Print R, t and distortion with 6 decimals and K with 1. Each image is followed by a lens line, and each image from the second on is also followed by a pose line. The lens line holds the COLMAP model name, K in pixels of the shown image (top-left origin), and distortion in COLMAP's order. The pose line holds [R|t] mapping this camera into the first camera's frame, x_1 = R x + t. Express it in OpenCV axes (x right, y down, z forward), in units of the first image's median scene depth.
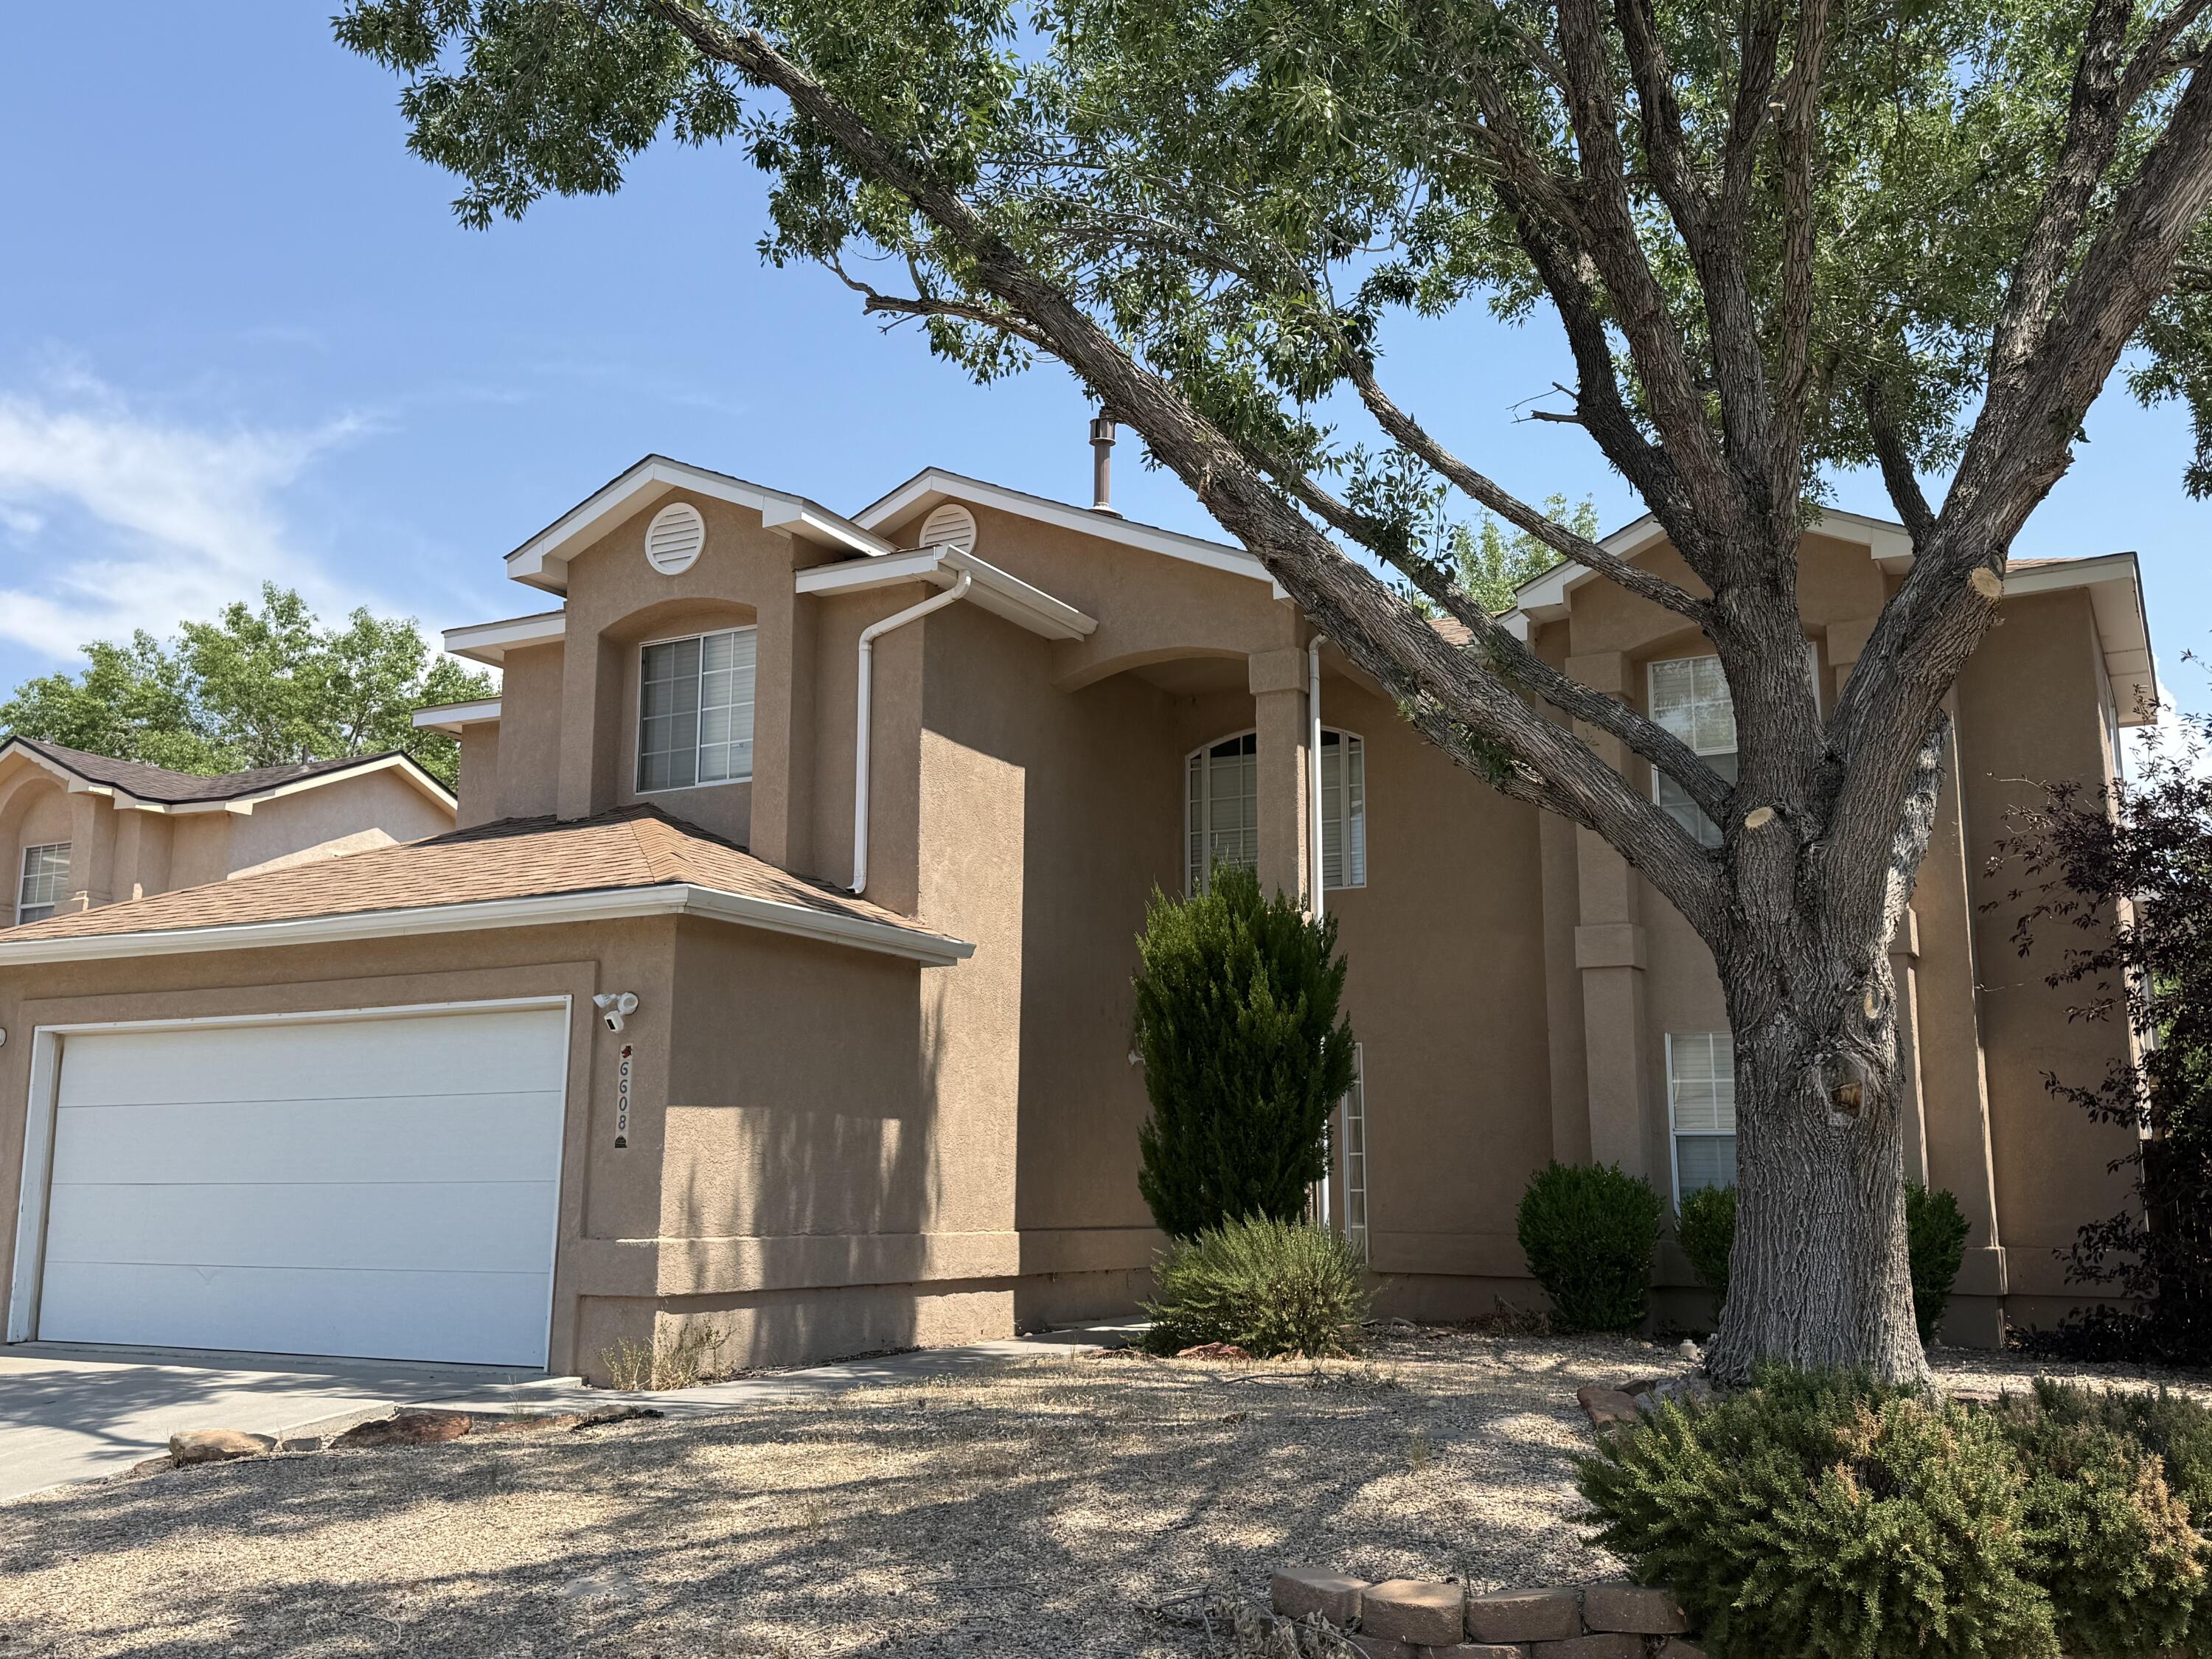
lens RADIAL K [[2043.5, 0, 1107.3], [0, 2043.5, 823.4], [0, 0, 1]] dist [0.008373, 0.000000]
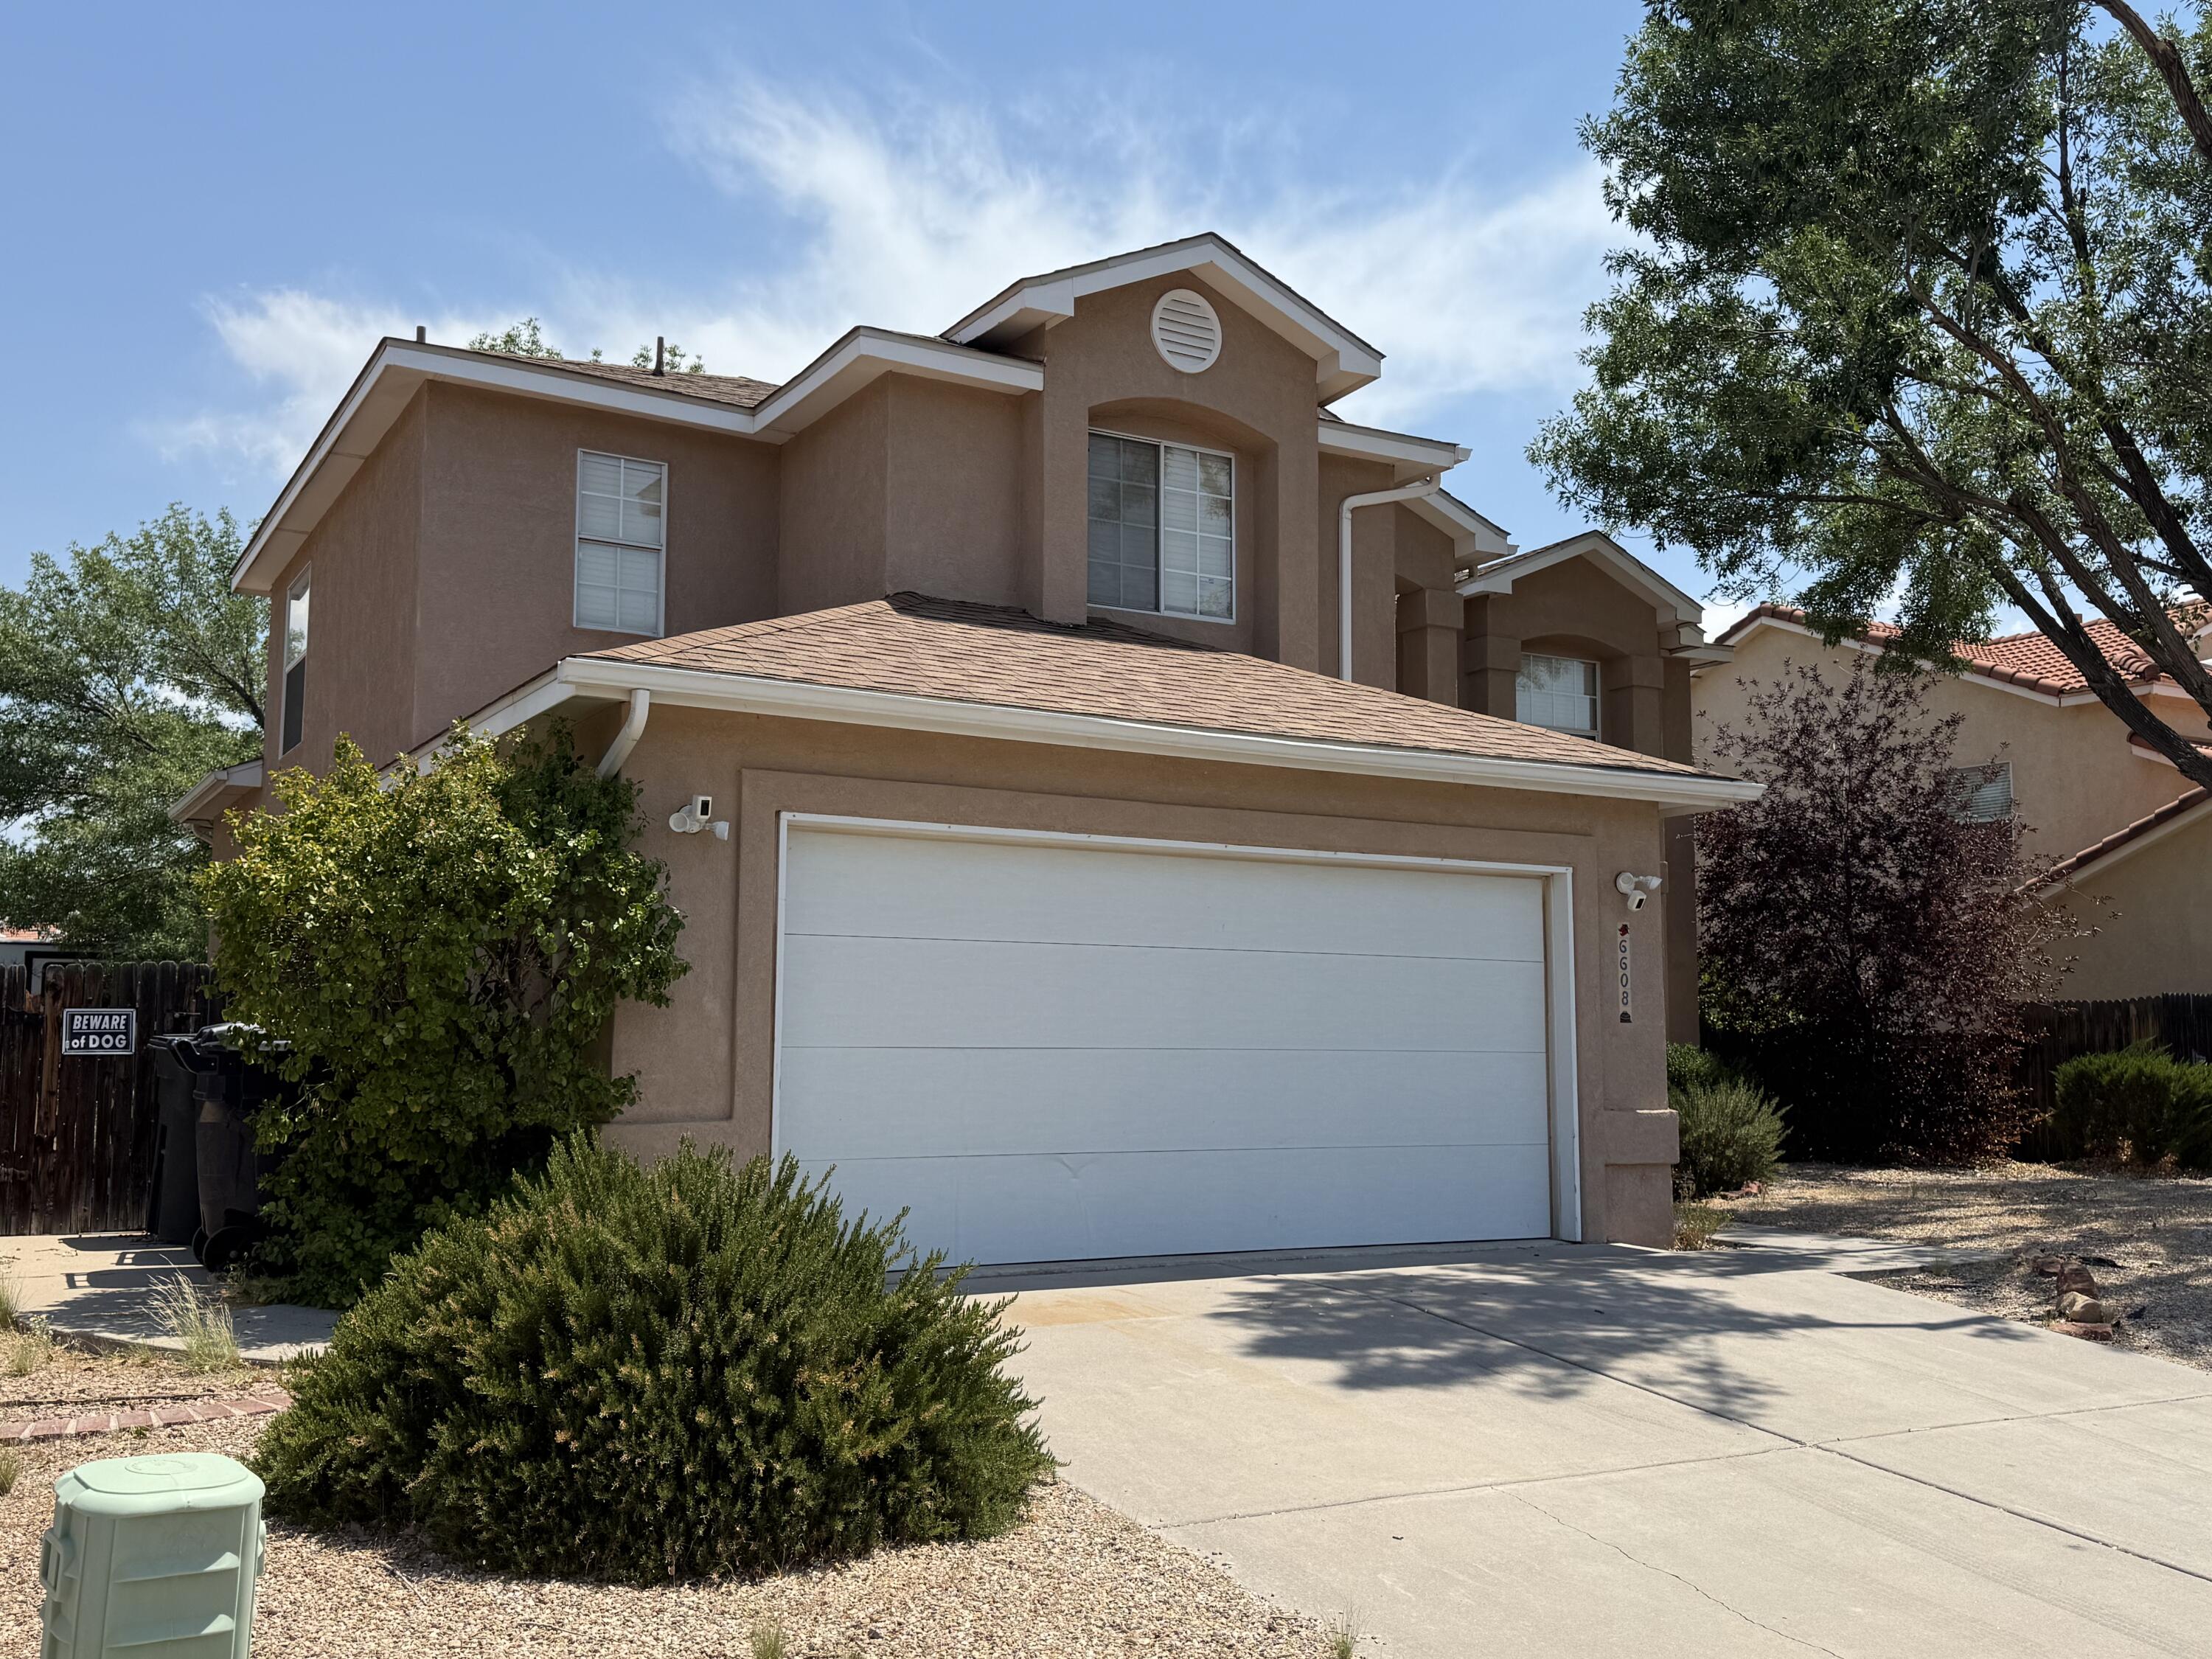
lens RADIAL K [[2043.5, 0, 1107.7], [0, 2043.5, 834.2], [0, 0, 1]] dist [0.008373, 0.000000]
pose [[0.522694, 0.090363, 0.847718, -1.078153], [-0.163726, 0.986497, -0.004204, 0.096299], [-0.836651, -0.136596, 0.530431, 0.589261]]
